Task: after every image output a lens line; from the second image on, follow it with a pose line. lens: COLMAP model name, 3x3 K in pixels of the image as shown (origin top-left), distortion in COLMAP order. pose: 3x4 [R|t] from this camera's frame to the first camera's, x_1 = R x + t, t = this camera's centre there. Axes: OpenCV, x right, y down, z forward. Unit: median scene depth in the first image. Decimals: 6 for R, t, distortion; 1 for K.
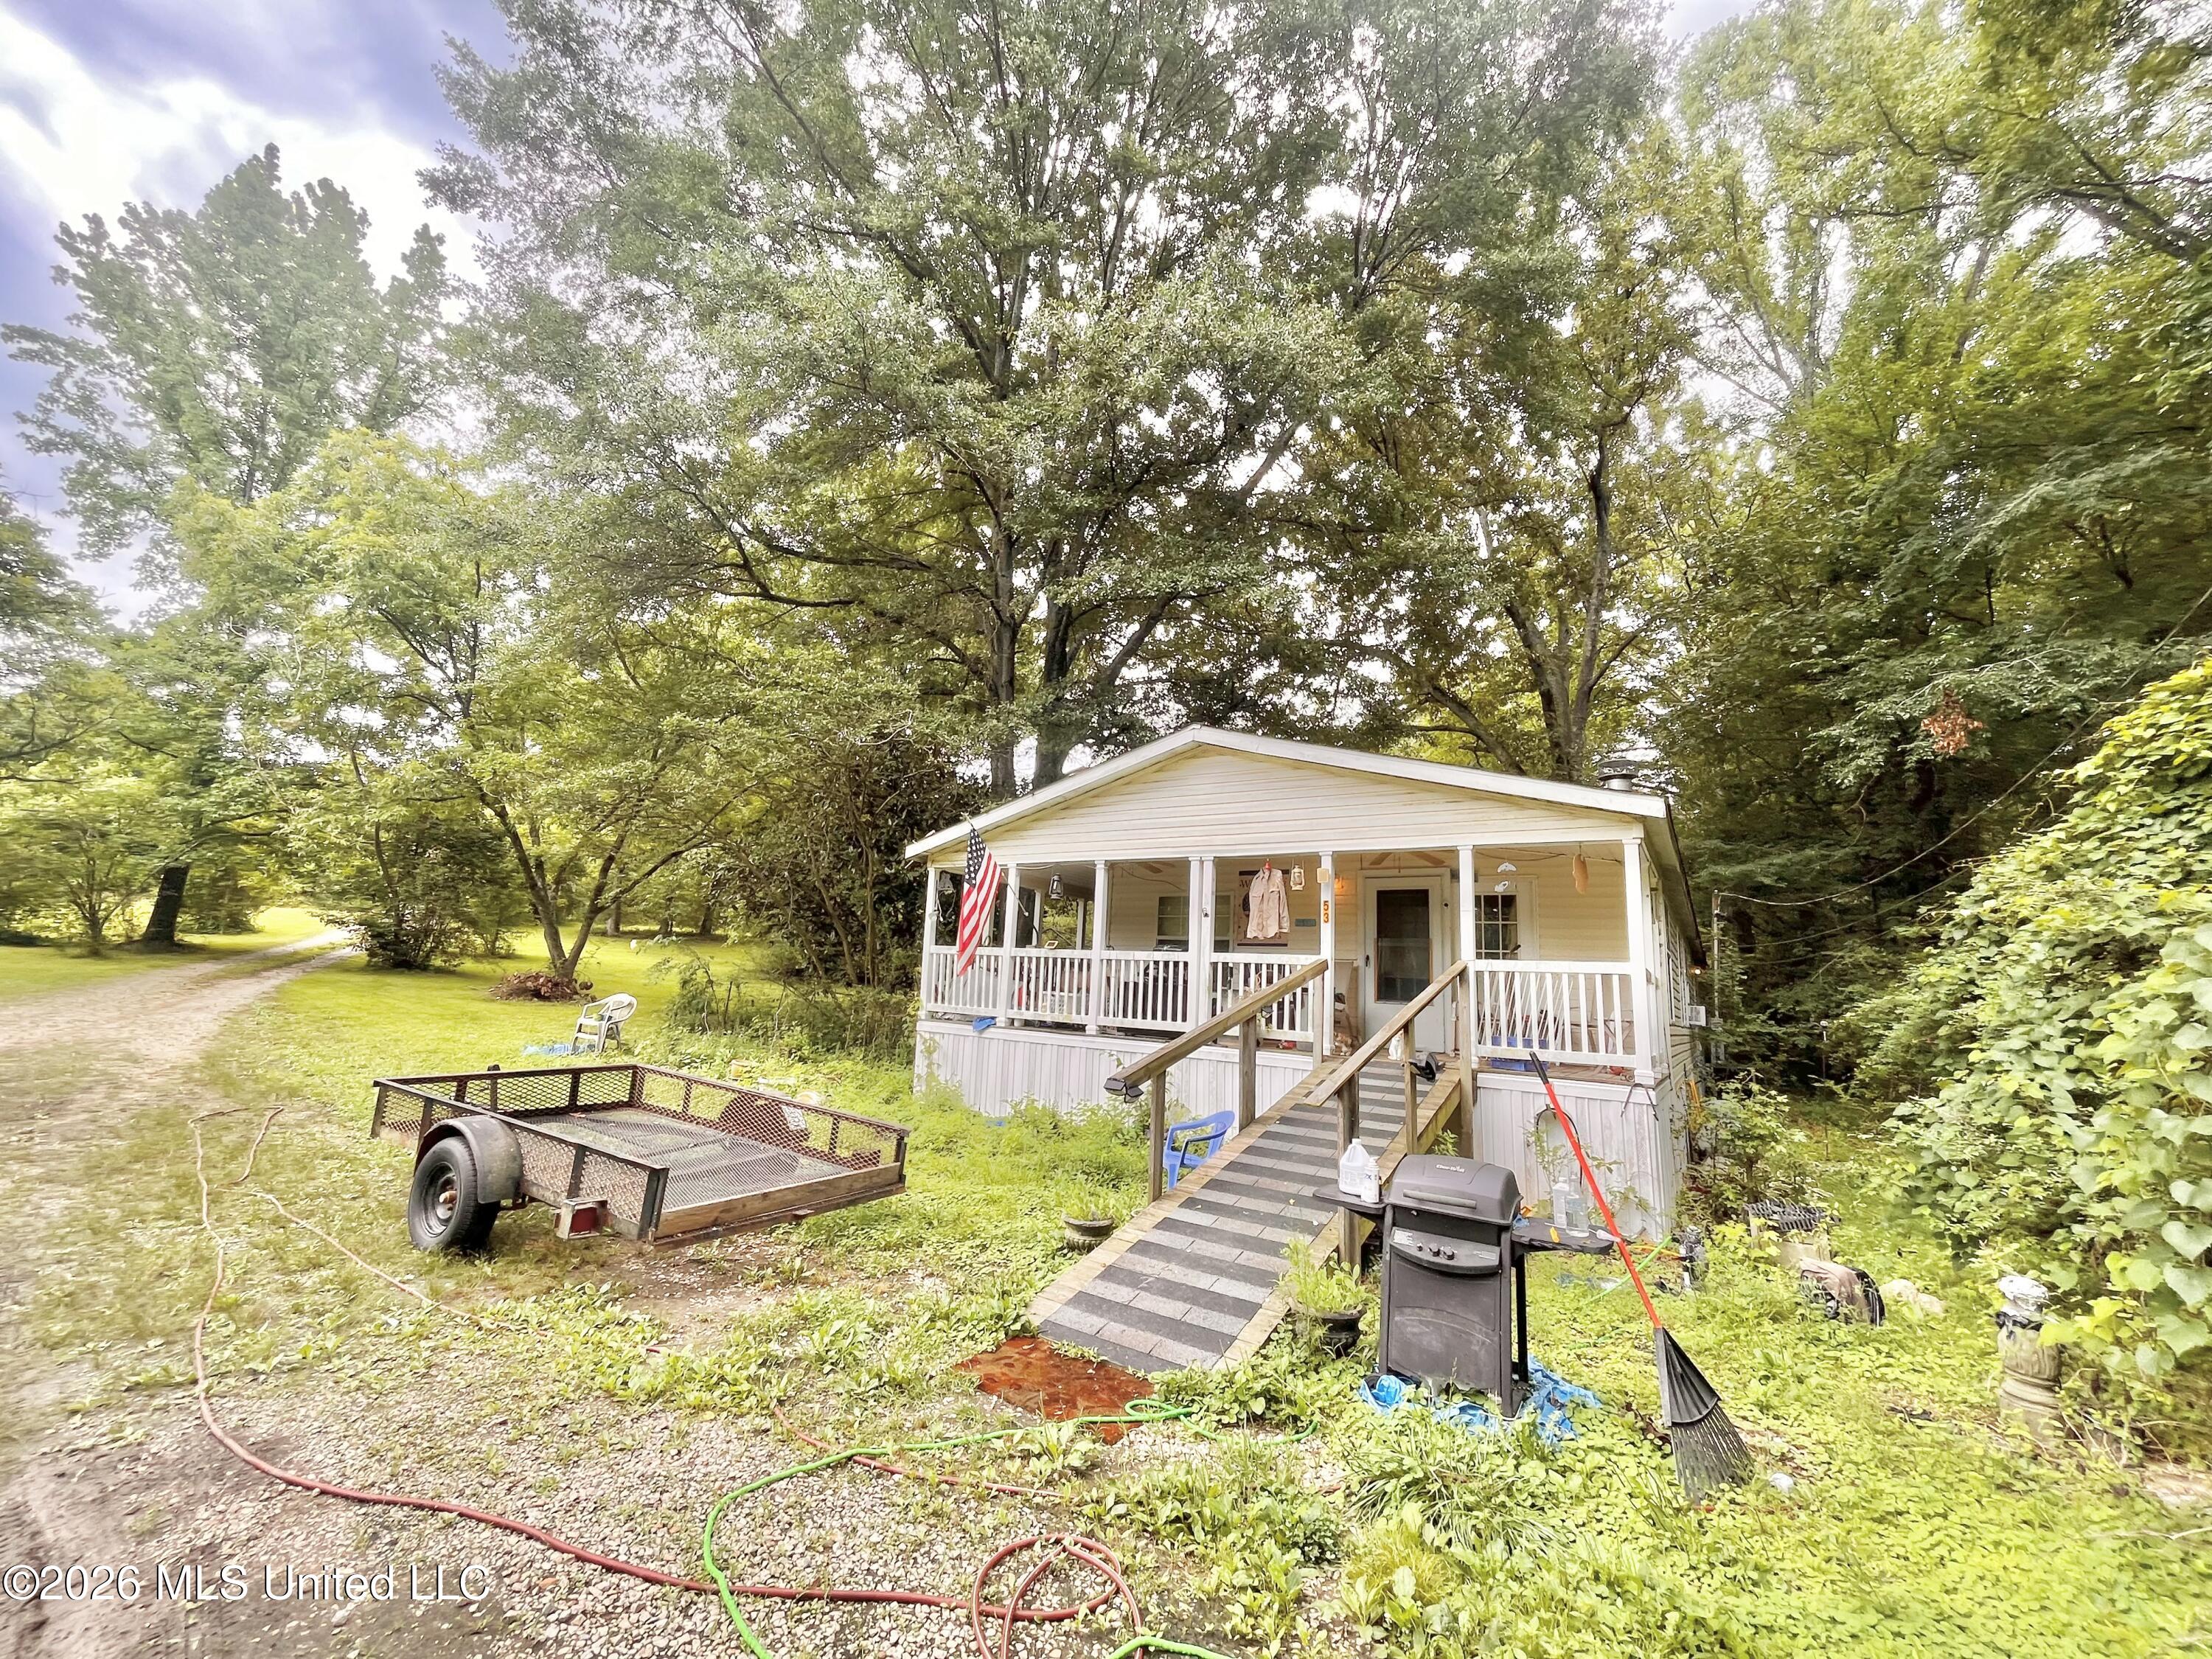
lens RADIAL K [[889.5, 0, 1106.8], [0, 889.5, 821.7], [0, 0, 1]] dist [-0.002154, 0.000109]
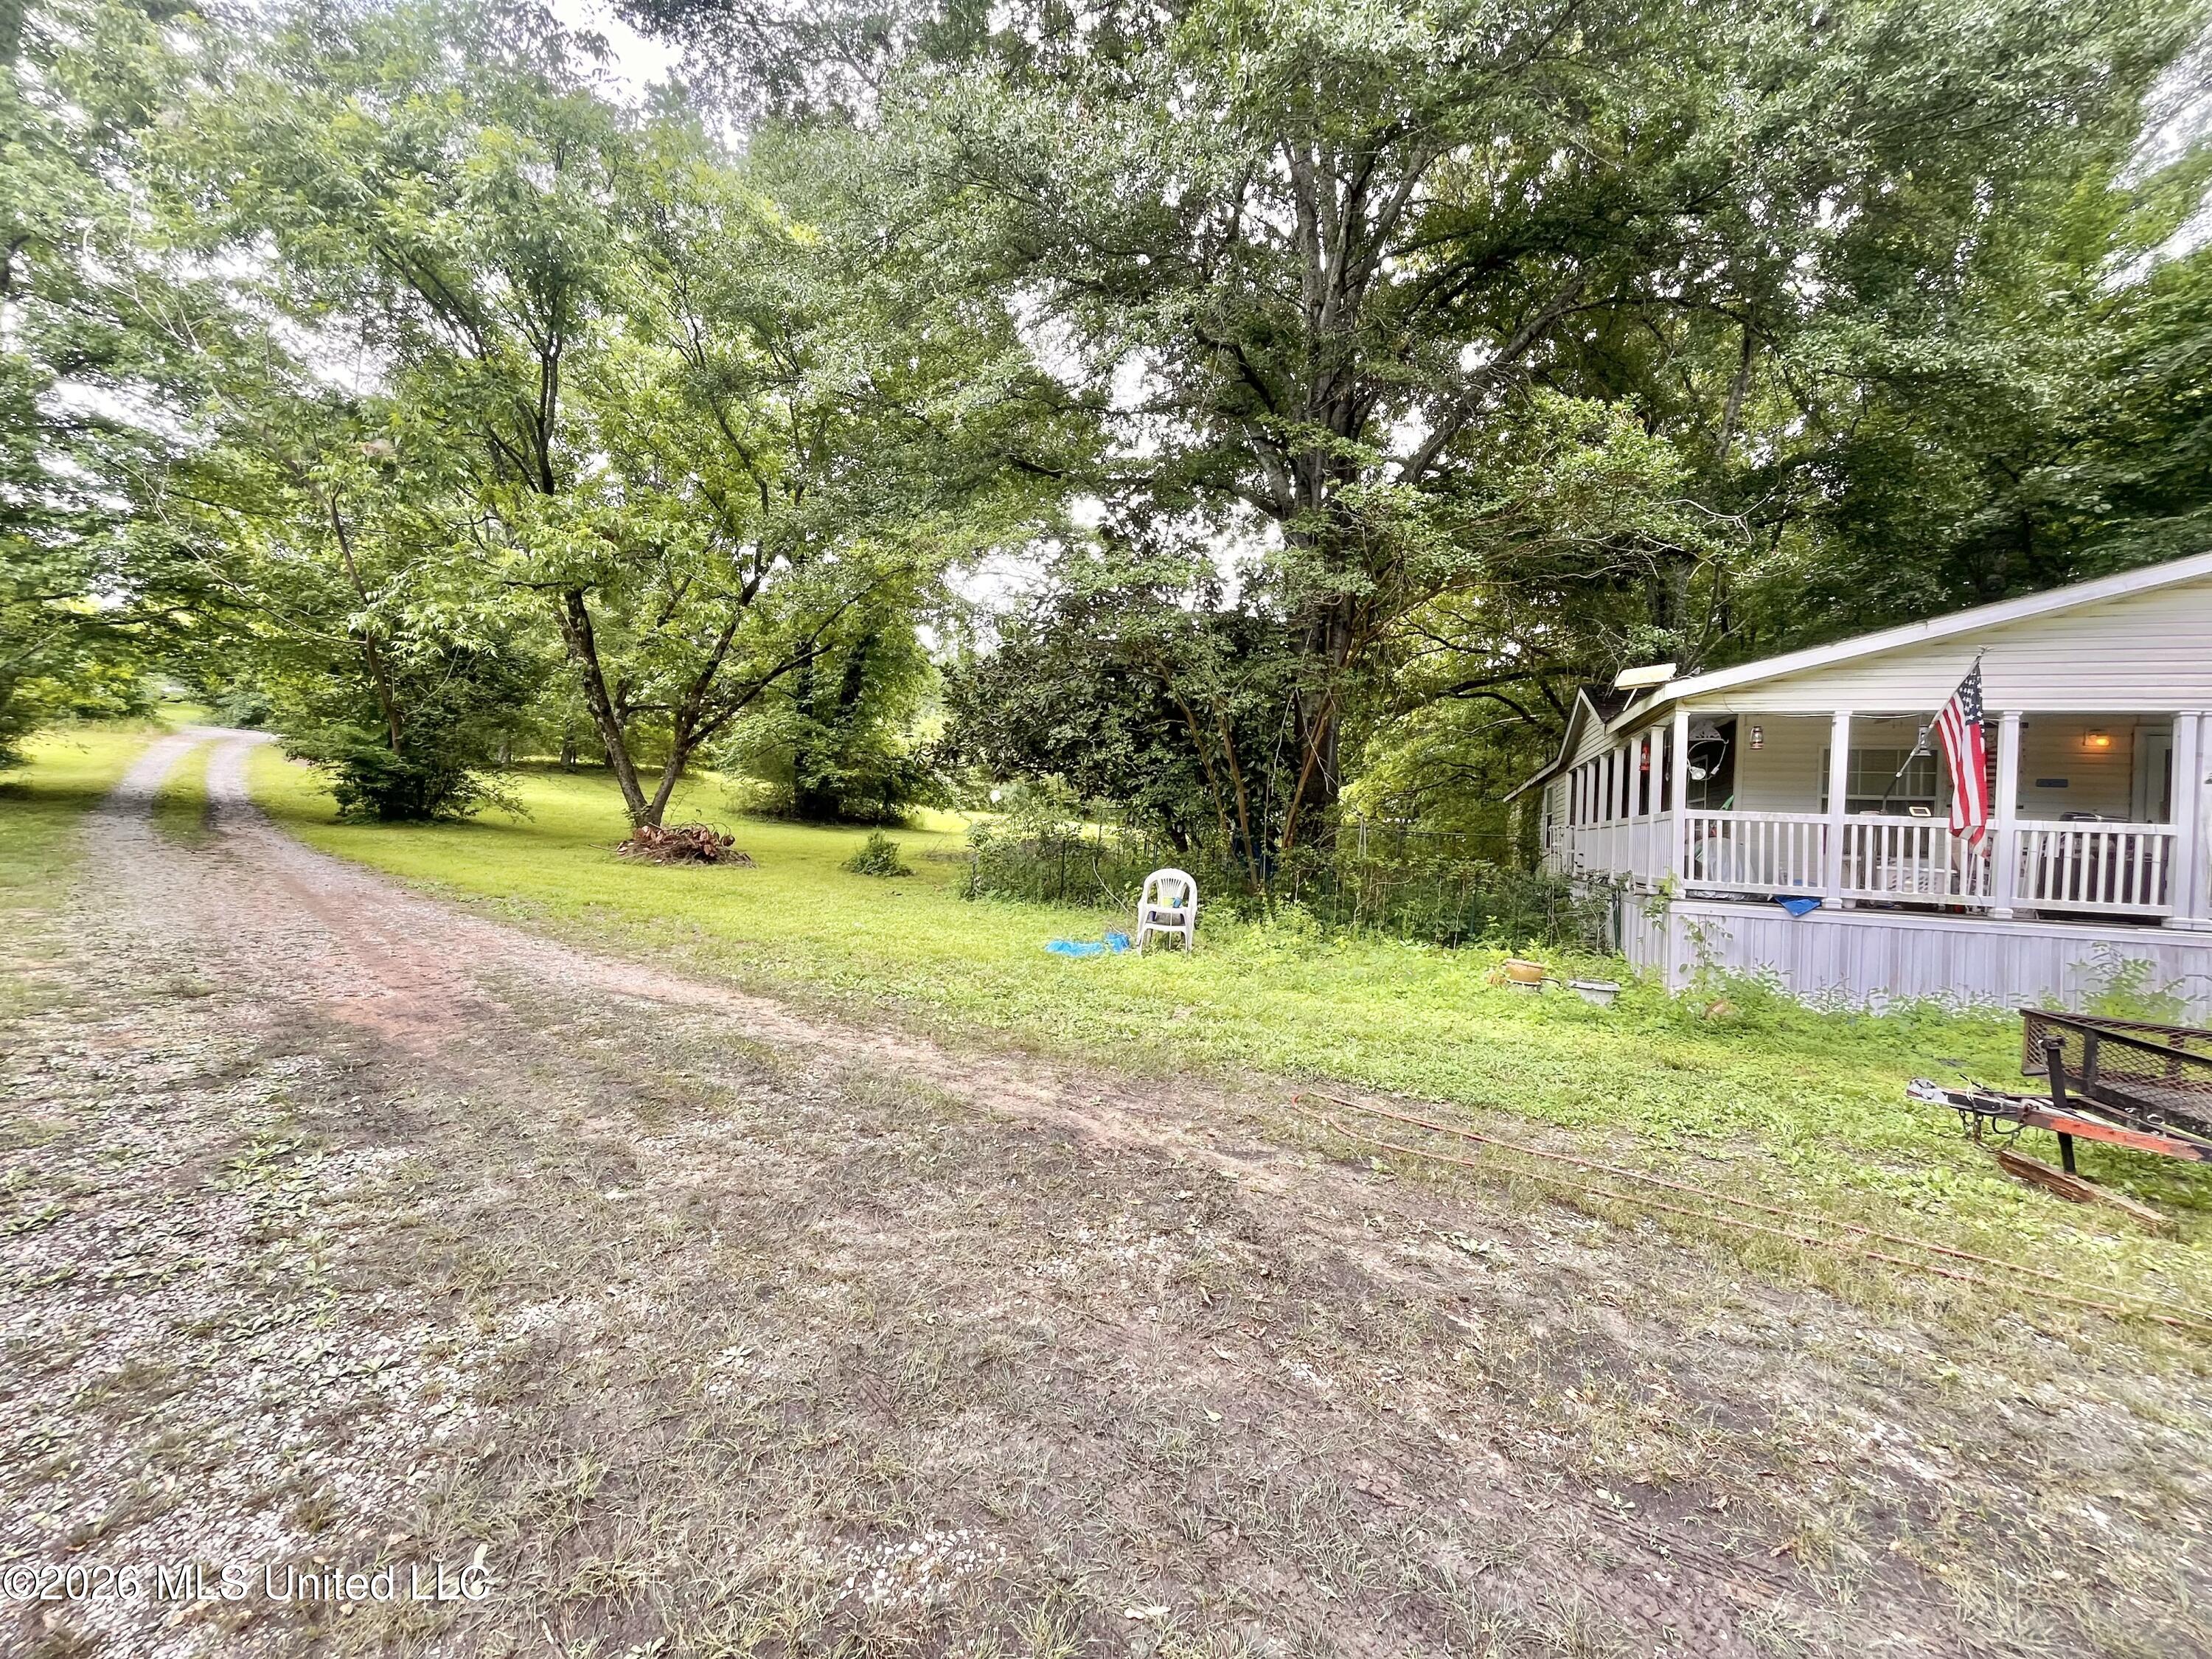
lens RADIAL K [[889.5, 0, 1108.0], [0, 889.5, 831.5], [0, 0, 1]] dist [-0.002154, 0.000109]
pose [[0.975345, -0.006395, 0.220594, -0.962862], [-0.036359, 0.981264, 0.189205, 0.026468], [-0.217671, -0.192561, 0.956838, 0.363003]]
